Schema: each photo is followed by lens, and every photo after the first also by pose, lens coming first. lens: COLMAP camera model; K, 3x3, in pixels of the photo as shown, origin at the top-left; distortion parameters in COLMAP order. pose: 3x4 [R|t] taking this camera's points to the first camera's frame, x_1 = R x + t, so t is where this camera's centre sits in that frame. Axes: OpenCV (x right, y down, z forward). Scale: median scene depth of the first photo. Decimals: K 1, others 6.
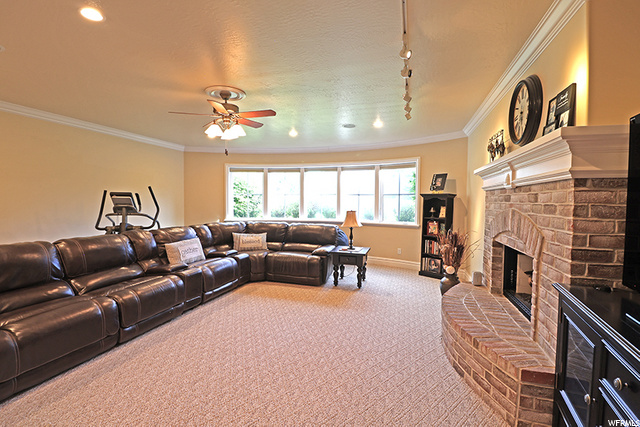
lens RADIAL K [[294.6, 0, 323.0], [0, 294.6, 214.8], [0, 0, 1]] dist [0.002127, -0.000293]
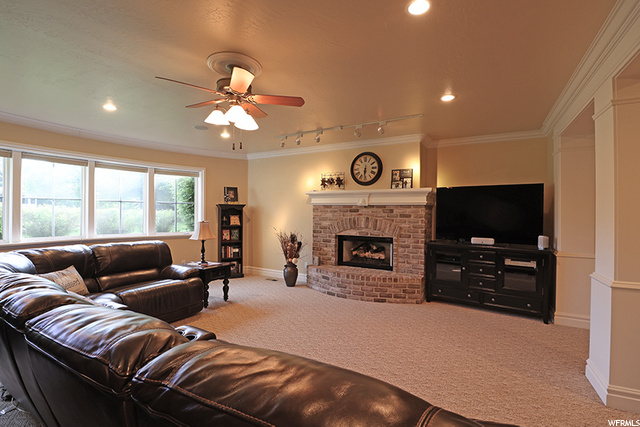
lens RADIAL K [[294.6, 0, 322.8], [0, 294.6, 212.9], [0, 0, 1]] dist [0.002127, -0.000293]
pose [[0.235175, -0.009790, 0.971904, -0.639990], [0.037332, 0.999302, 0.001032, -0.026007], [-0.971236, 0.036041, 0.235376, 0.385259]]
